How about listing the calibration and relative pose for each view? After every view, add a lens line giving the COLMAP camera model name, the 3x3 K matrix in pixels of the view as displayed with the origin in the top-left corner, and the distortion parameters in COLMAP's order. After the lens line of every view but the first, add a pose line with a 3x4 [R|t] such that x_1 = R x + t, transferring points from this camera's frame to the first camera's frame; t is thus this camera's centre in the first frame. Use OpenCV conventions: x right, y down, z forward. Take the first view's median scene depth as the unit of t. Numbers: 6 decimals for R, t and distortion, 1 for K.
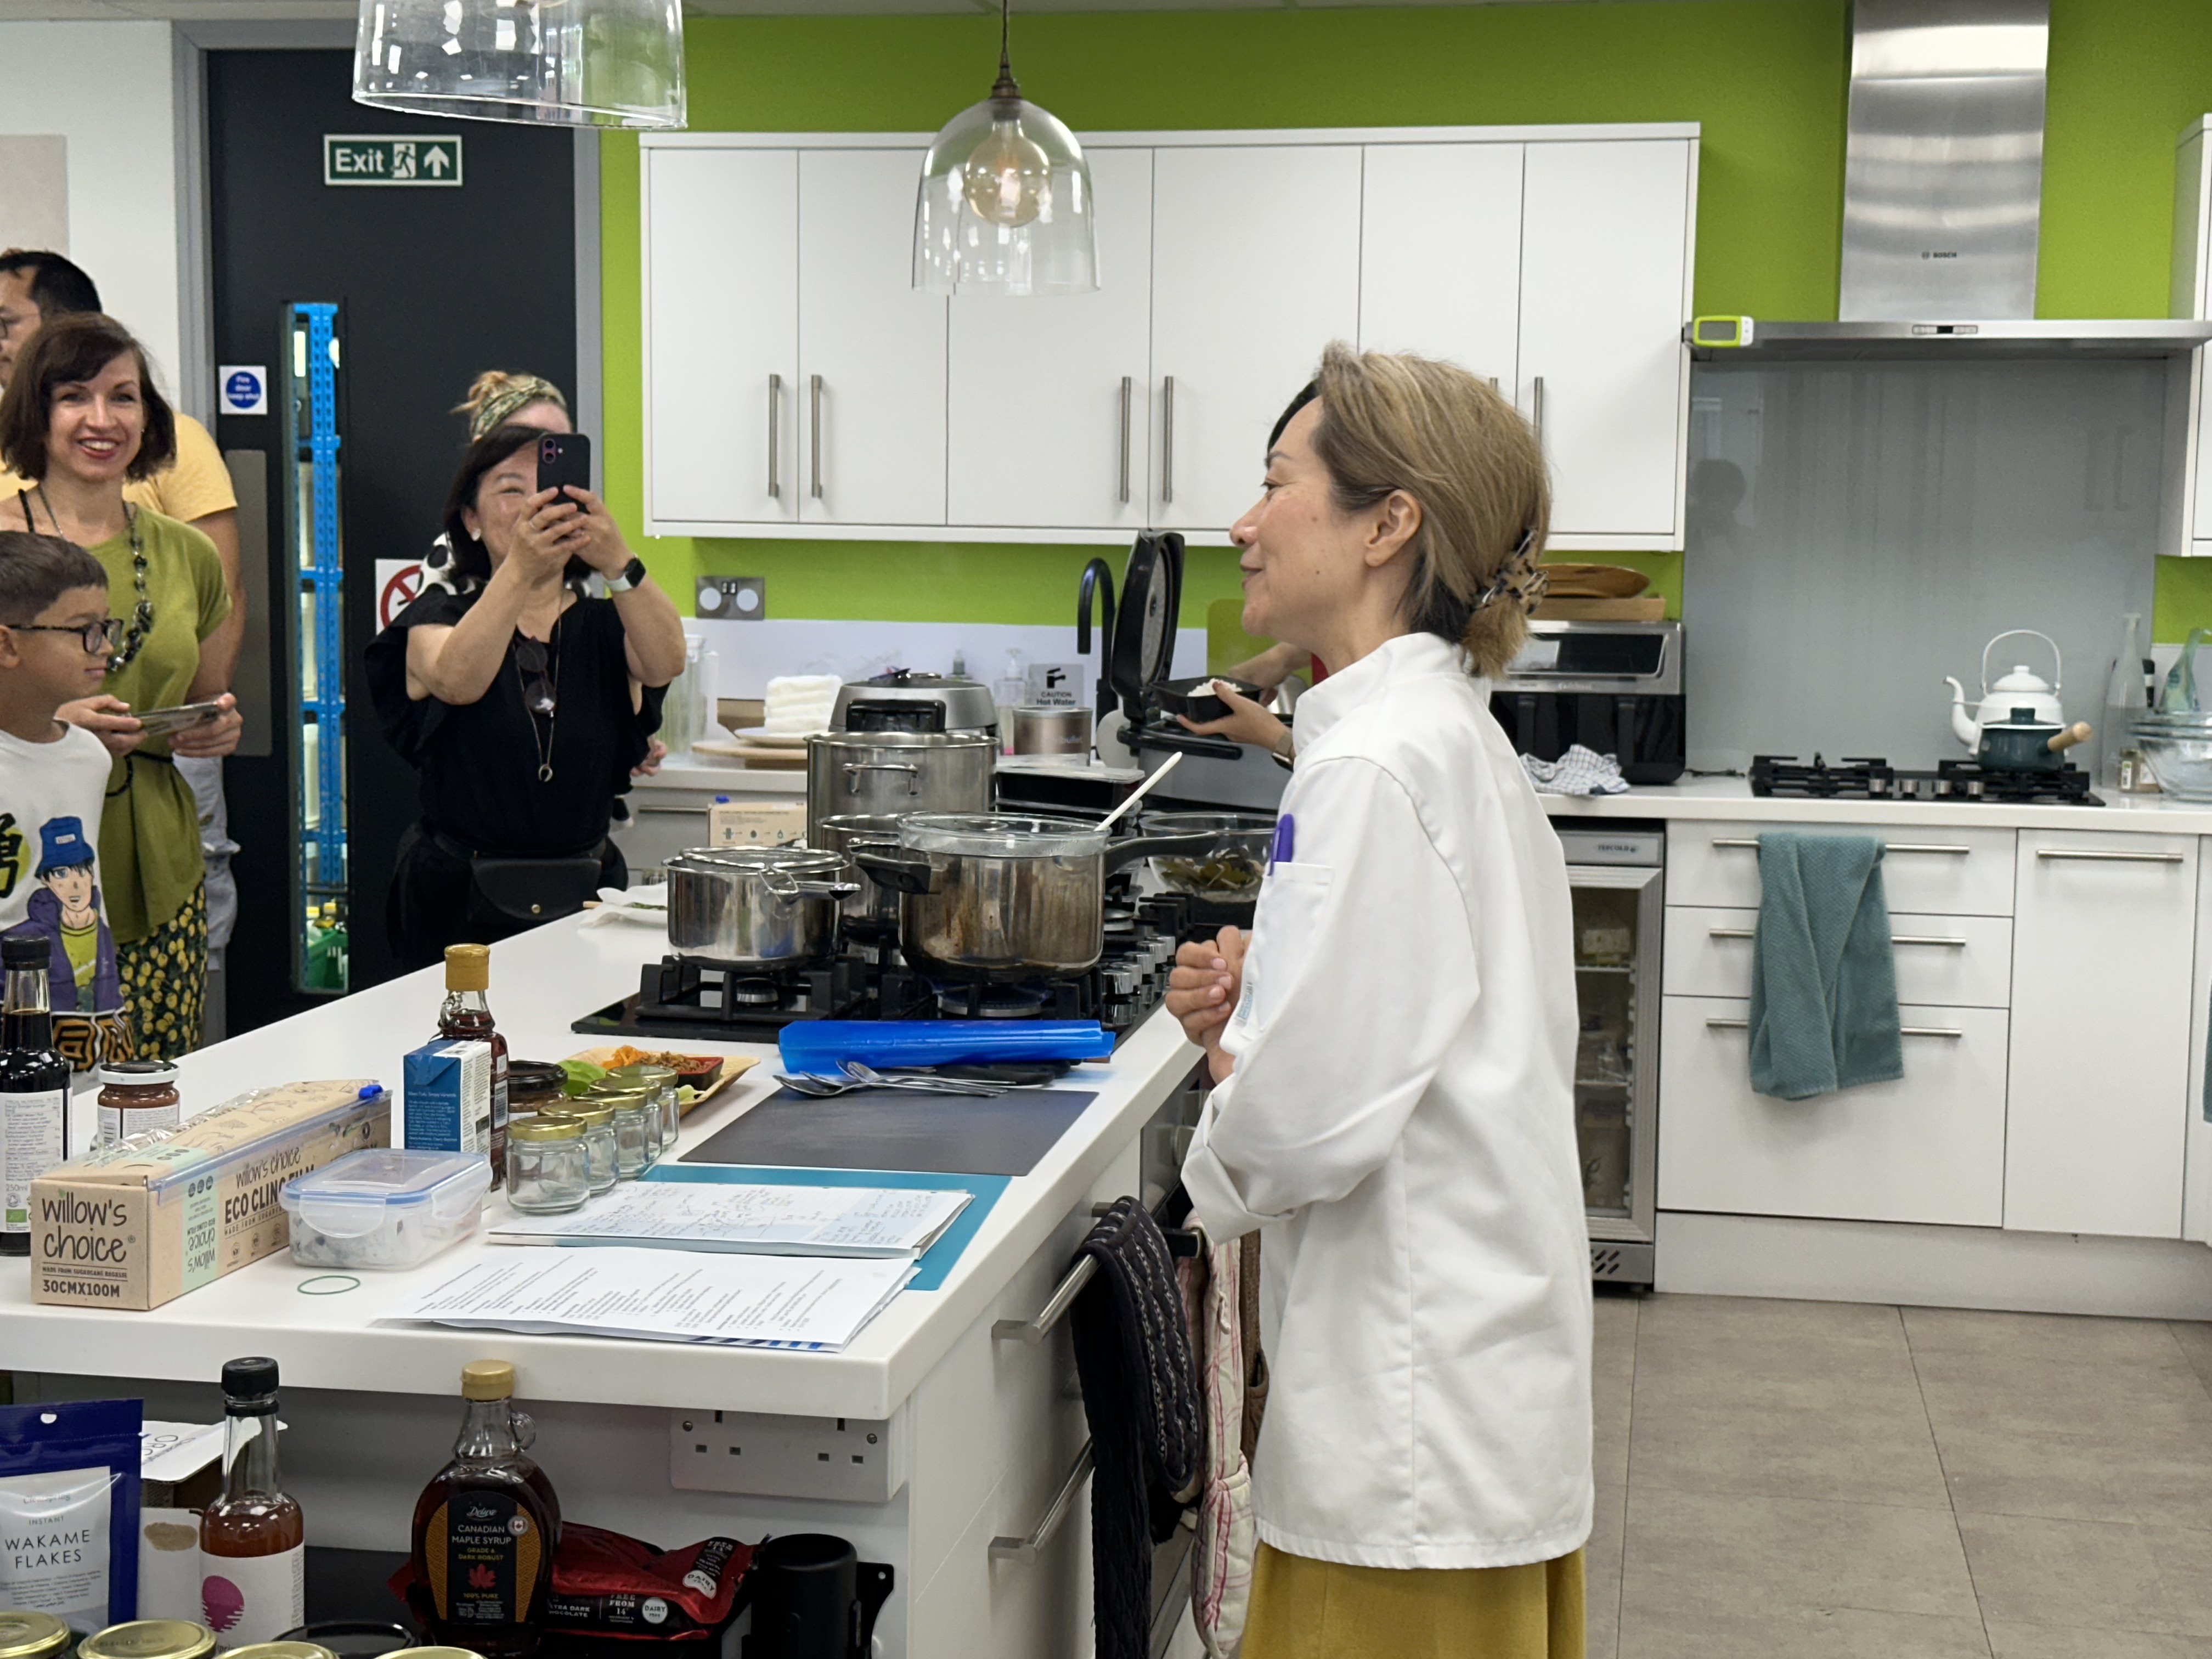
lens RADIAL K [[3278.0, 0, 1107.9], [0, 3278.0, 829.0], [0, 0, 1]] dist [0.172126, 0.000000]
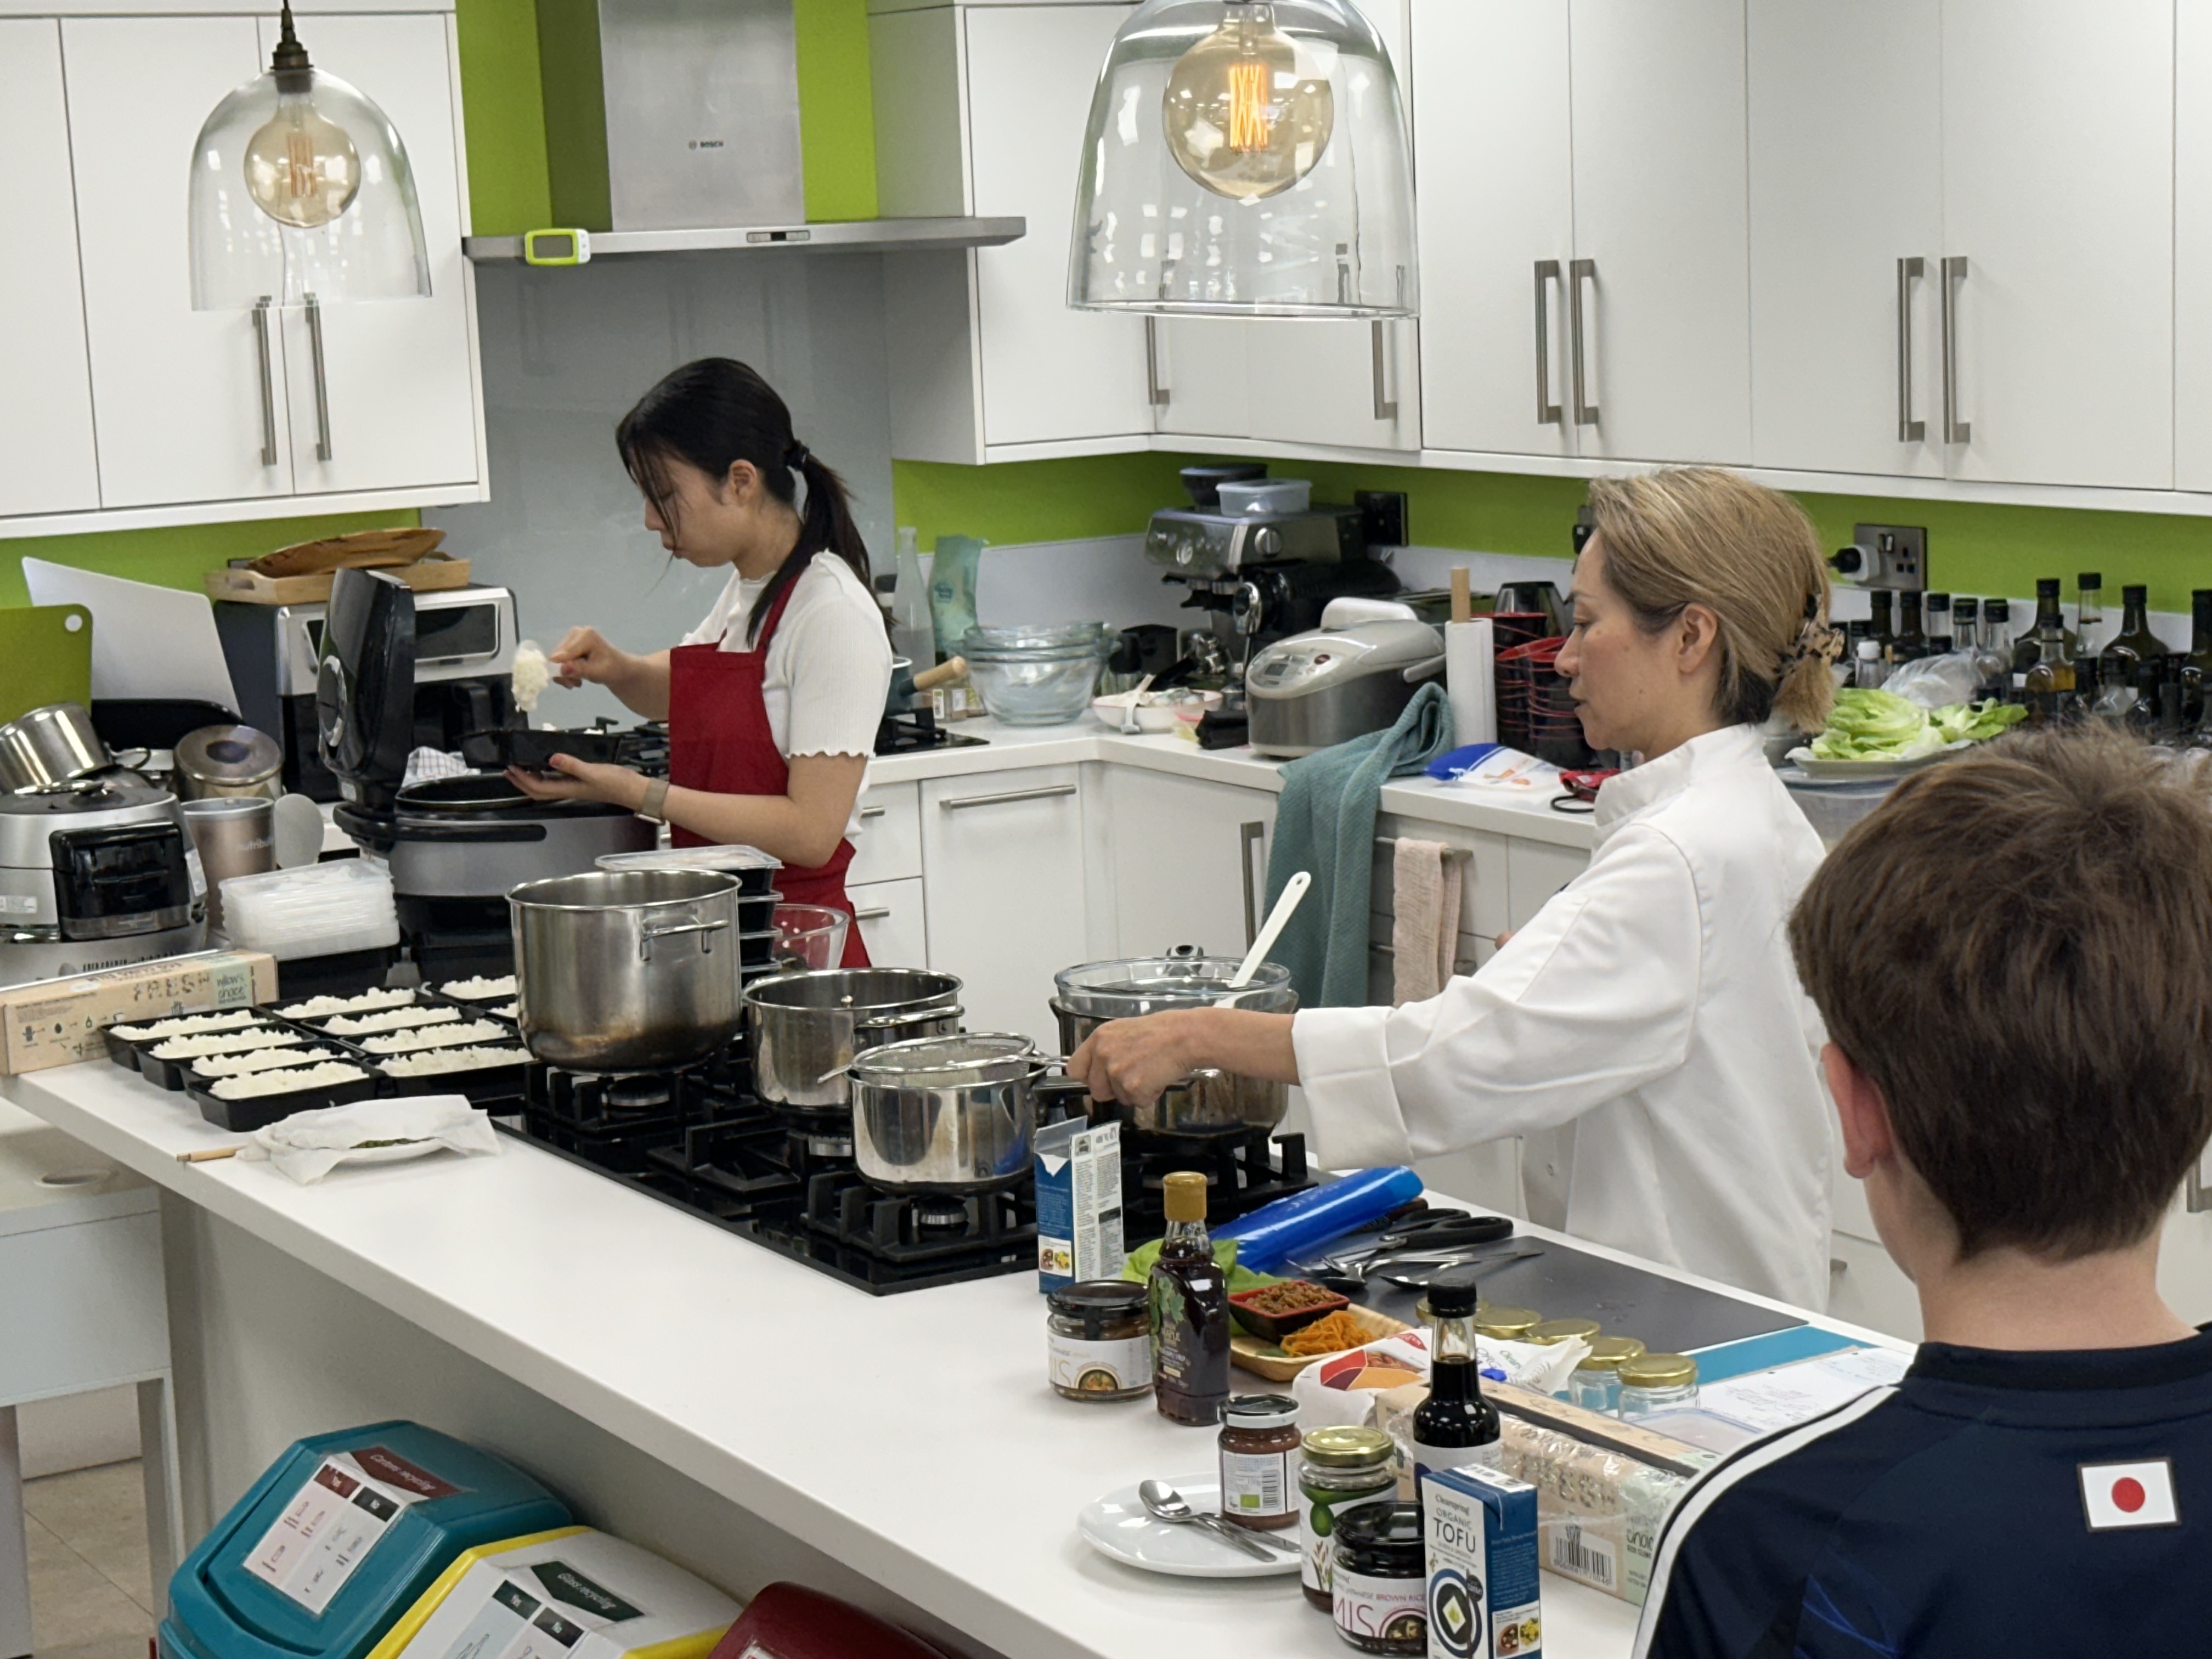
lens RADIAL K [[4354.2, 0, 1103.5], [0, 4354.2, 832.2], [0, 0, 1]] dist [0.124495, 0.000000]
pose [[0.757067, -0.143116, 0.637469, -0.452863], [0.116062, 0.989654, 0.084348, -0.080986], [-0.642945, 0.010129, 0.765845, 0.050024]]
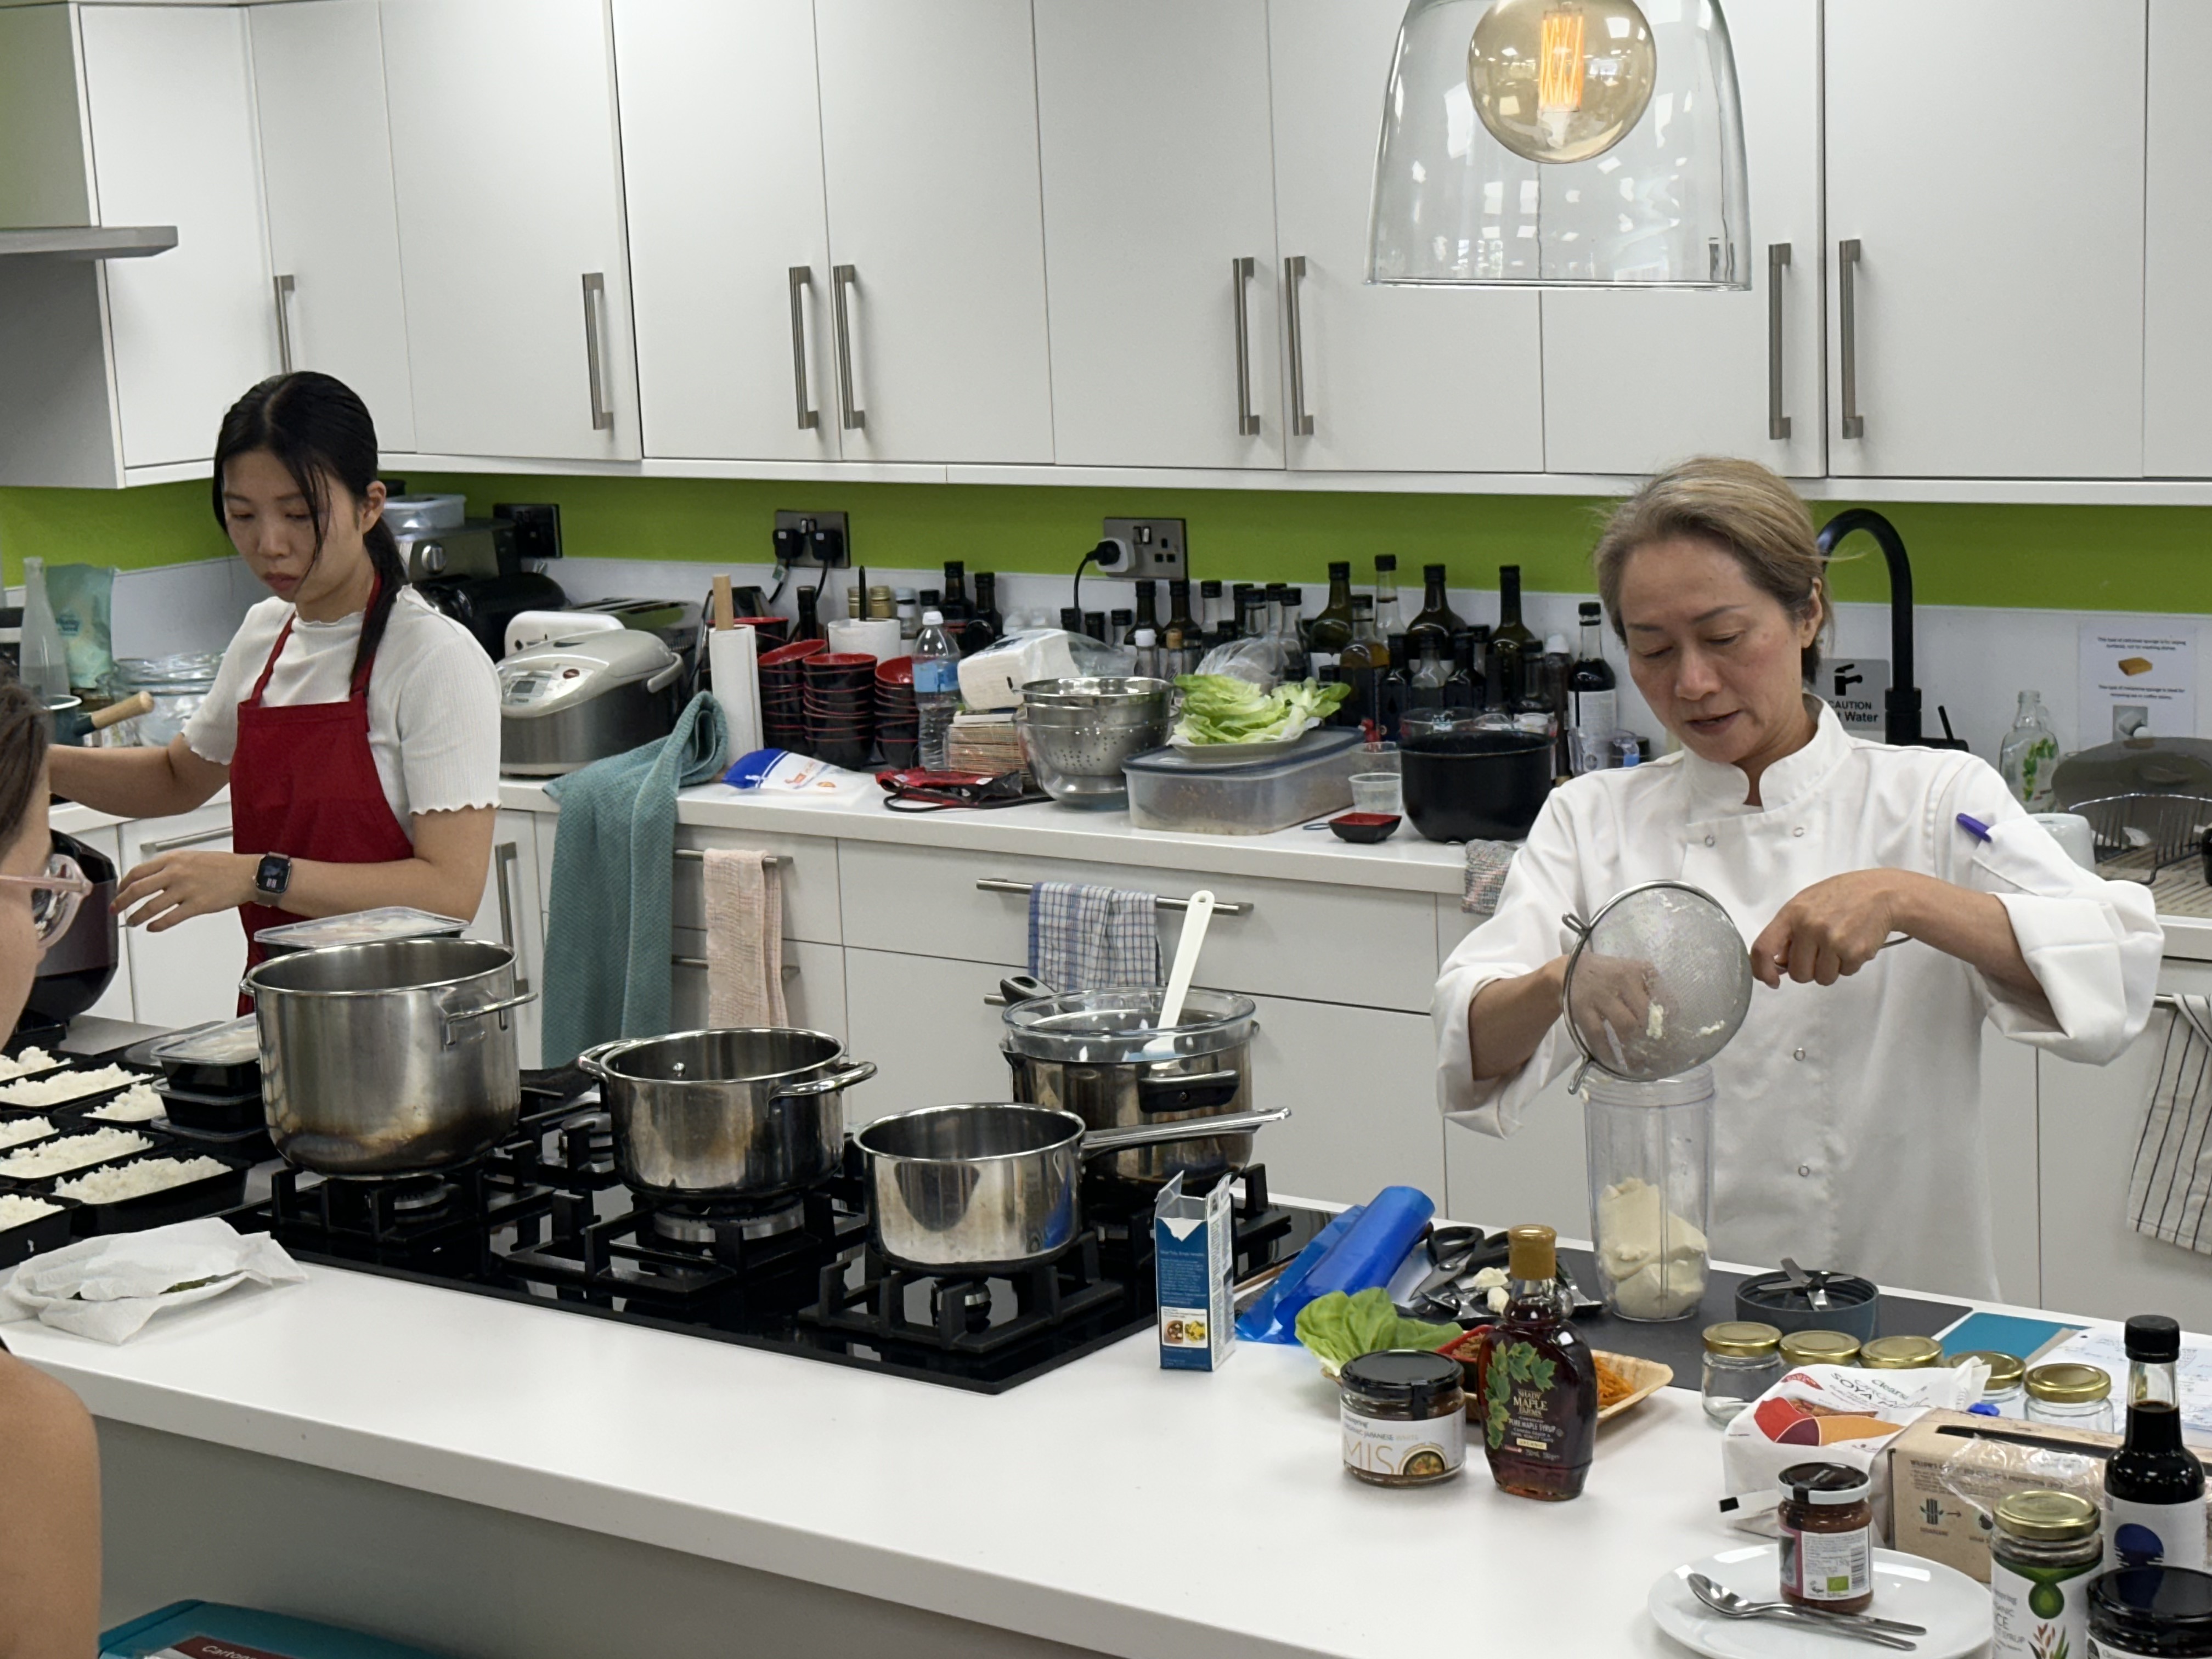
lens RADIAL K [[3920.9, 0, 1108.7], [0, 3920.9, 818.7], [0, 0, 1]] dist [0.134242, 0.000000]
pose [[0.437886, -0.185921, 0.879596, -0.515474], [0.138493, 0.980654, 0.138336, -0.107611], [-0.888299, 0.061242, 0.455163, 0.303911]]
